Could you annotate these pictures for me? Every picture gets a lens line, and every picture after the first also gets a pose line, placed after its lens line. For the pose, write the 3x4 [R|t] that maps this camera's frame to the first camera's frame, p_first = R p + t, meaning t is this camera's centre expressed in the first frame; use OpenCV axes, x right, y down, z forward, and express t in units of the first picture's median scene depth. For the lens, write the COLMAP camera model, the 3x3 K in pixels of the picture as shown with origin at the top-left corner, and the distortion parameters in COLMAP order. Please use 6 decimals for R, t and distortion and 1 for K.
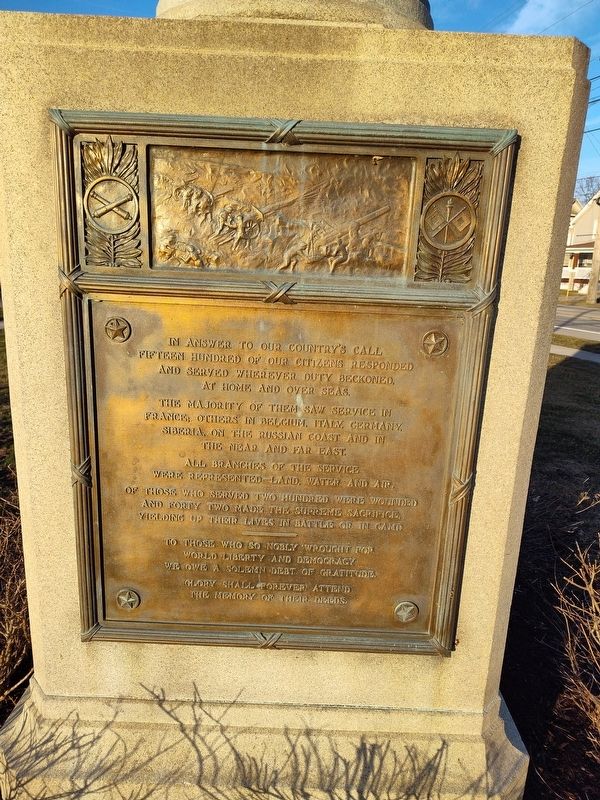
lens RADIAL K [[524.1, 0, 305.9], [0, 524.1, 399.3], [0, 0, 1]] dist [0.009343, 0.004778]
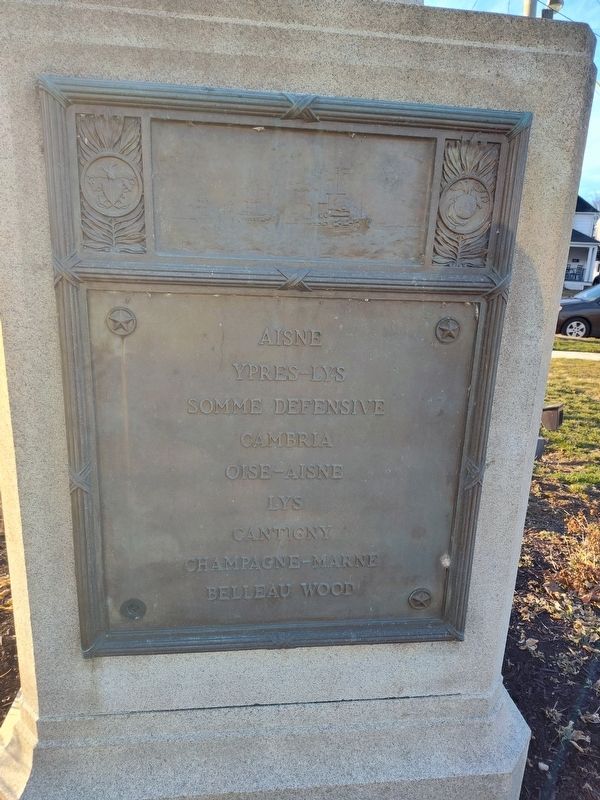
lens RADIAL K [[554.0, 0, 295.8], [0, 554.0, 405.5], [0, 0, 1]] dist [0.001389, -0.010344]
pose [[0.992651, -0.035855, 0.115583, -0.179423], [0.032324, 0.998956, 0.032279, -0.007244], [-0.116619, -0.028306, 0.992773, -0.001327]]
